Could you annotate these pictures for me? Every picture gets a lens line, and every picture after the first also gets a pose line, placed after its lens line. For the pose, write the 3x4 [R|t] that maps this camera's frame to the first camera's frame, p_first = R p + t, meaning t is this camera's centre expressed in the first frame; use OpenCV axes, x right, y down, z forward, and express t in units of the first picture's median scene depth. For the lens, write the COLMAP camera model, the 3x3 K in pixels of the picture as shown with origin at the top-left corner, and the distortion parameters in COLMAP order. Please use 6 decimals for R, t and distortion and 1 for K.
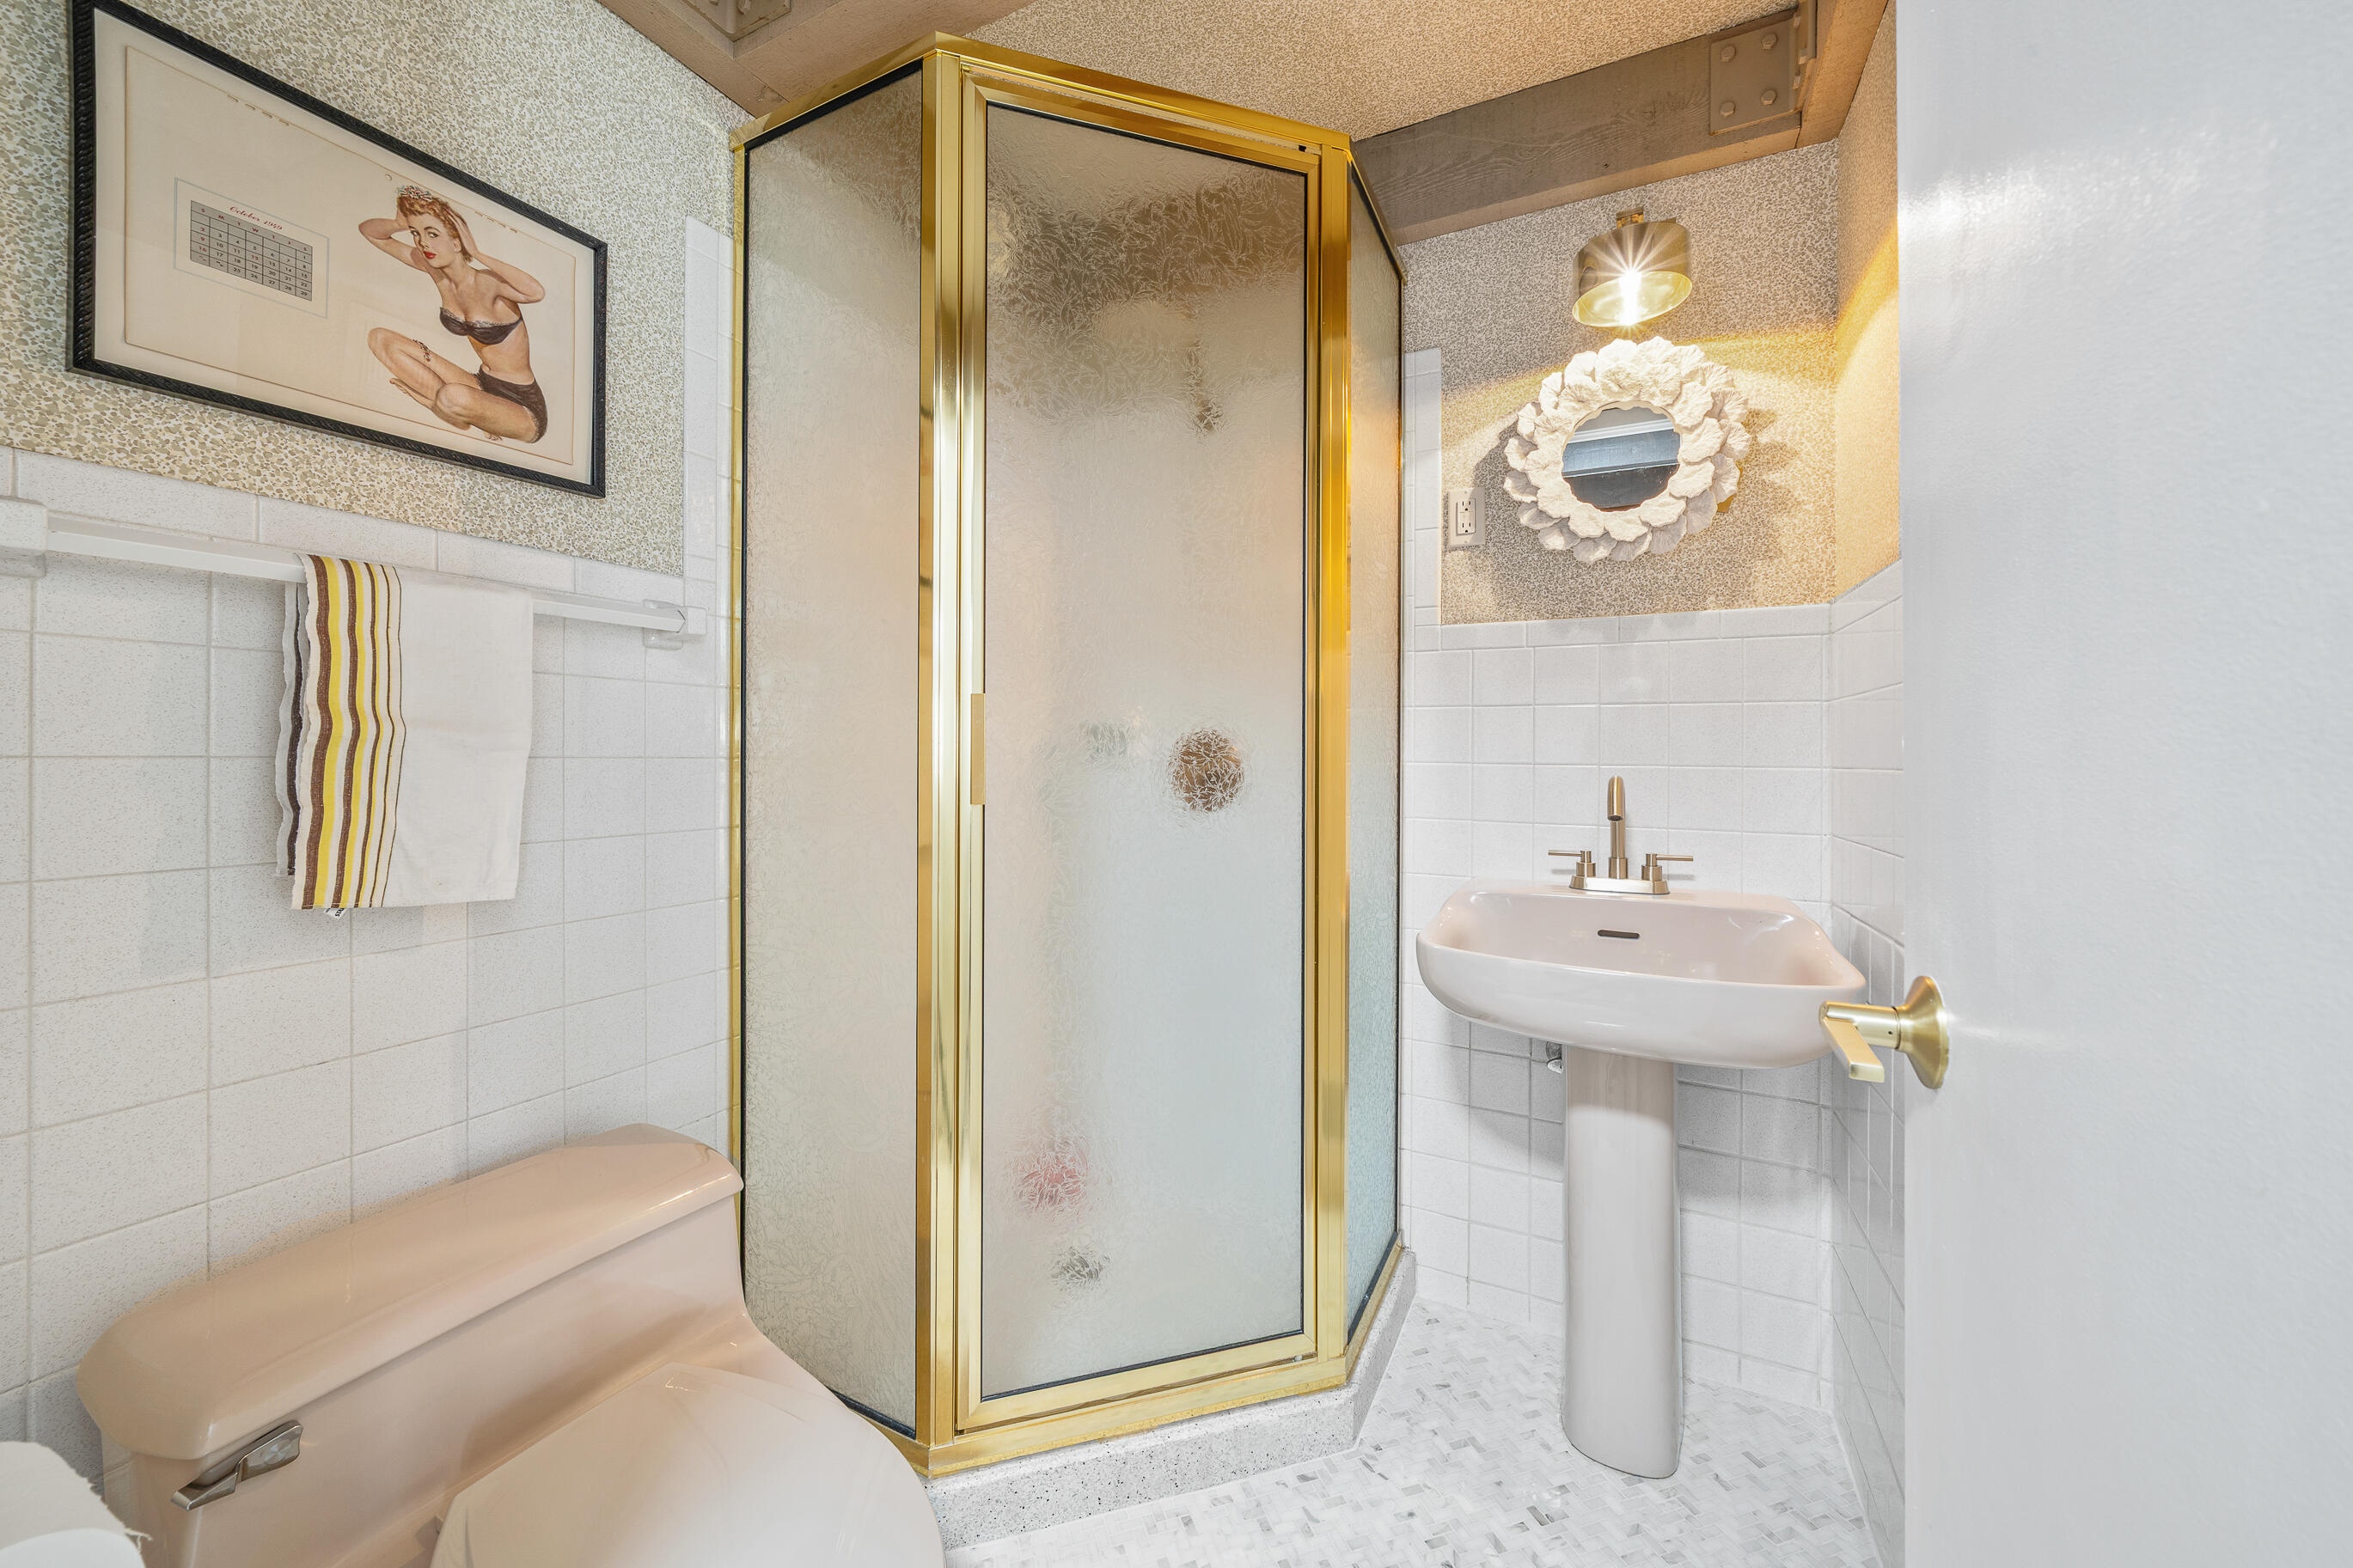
lens RADIAL K [[877.1, 0, 1175.0], [0, 877.1, 762.9], [0, 0, 1]] dist [-0.003234, 0.000022]
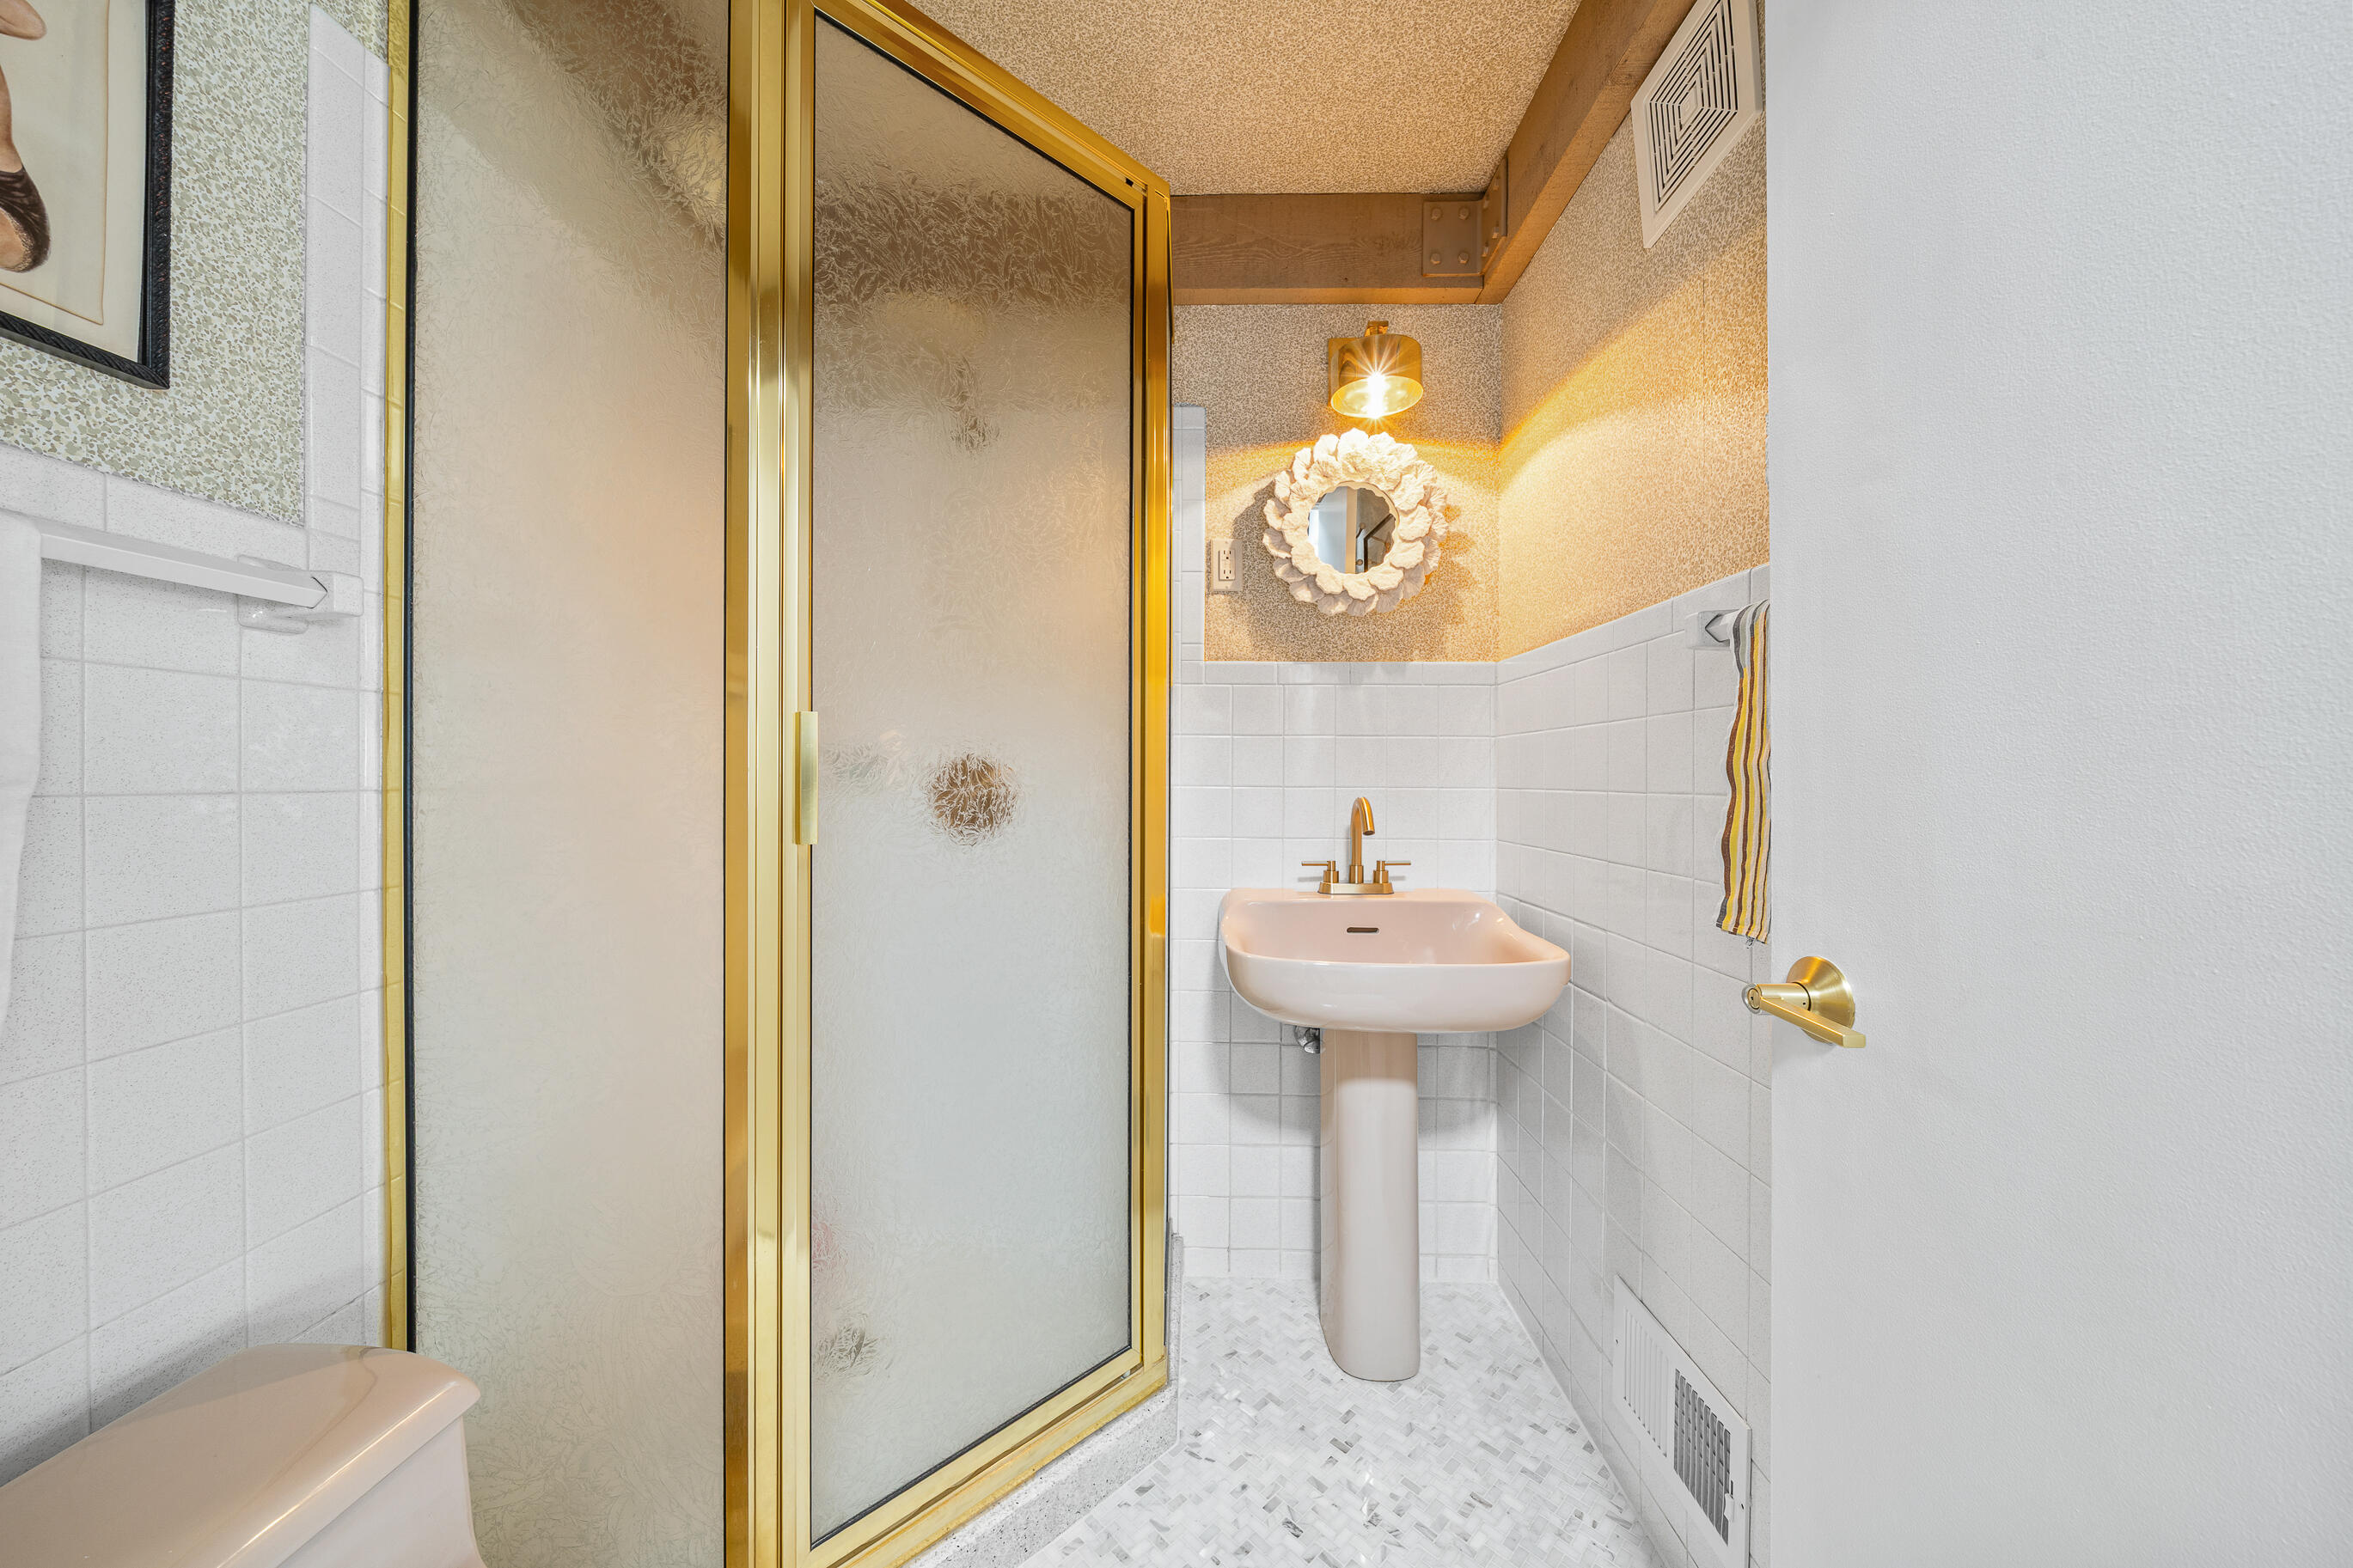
lens RADIAL K [[804.4, 0, 1175.7], [0, 804.4, 784.0], [0, 0, 1]] dist [-0.002730, -0.000560]
pose [[0.902682, -0.008601, 0.430223, -0.207445], [0.007929, 0.999963, 0.003354, -0.008637], [-0.430236, 0.000383, 0.902716, 0.134951]]
